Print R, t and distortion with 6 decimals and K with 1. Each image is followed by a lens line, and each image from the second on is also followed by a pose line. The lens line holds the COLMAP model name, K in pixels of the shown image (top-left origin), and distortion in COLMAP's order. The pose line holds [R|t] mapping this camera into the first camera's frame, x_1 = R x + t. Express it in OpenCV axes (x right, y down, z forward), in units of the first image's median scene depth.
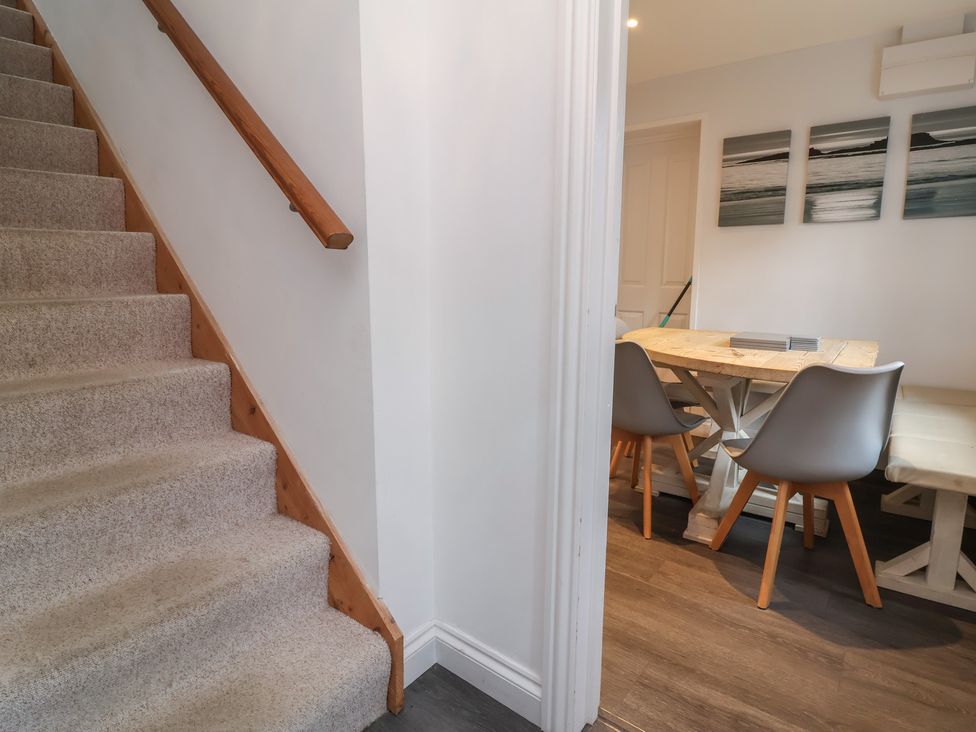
lens RADIAL K [[523.7, 0, 495.6], [0, 523.7, 368.2], [0, 0, 1]] dist [-0.024669, -0.001350]
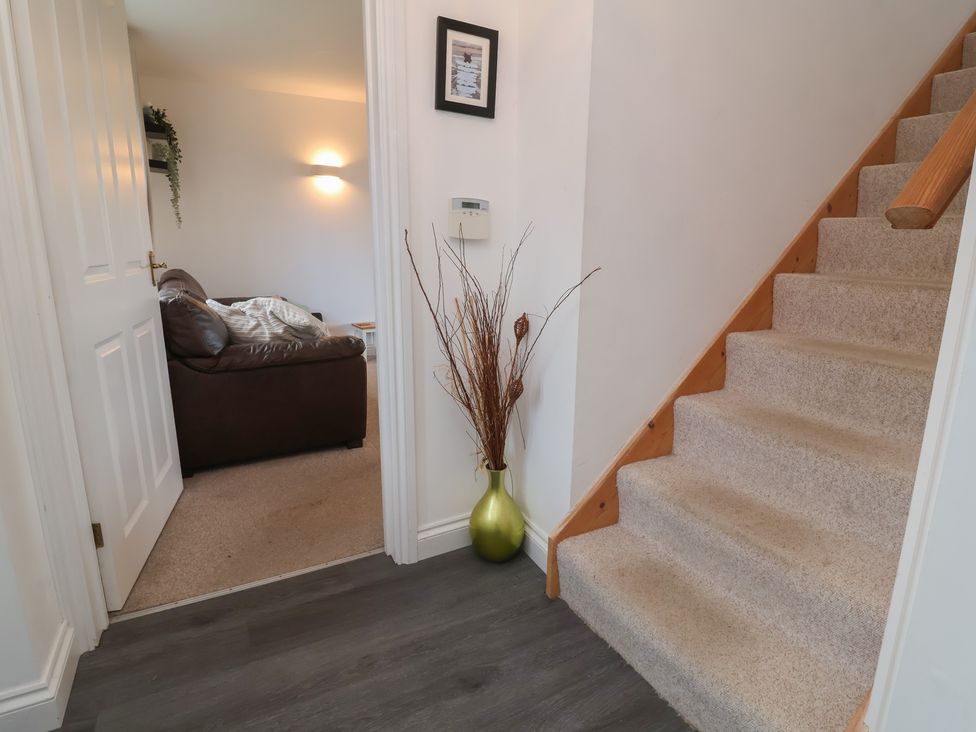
lens RADIAL K [[523.7, 0, 497.9], [0, 523.7, 362.5], [0, 0, 1]] dist [-0.024669, -0.001350]
pose [[-0.405884, 0.188638, -0.894245, 0.526011], [-0.173887, 0.944653, 0.278197, -0.132775], [0.897230, 0.268414, -0.350618, 0.684197]]
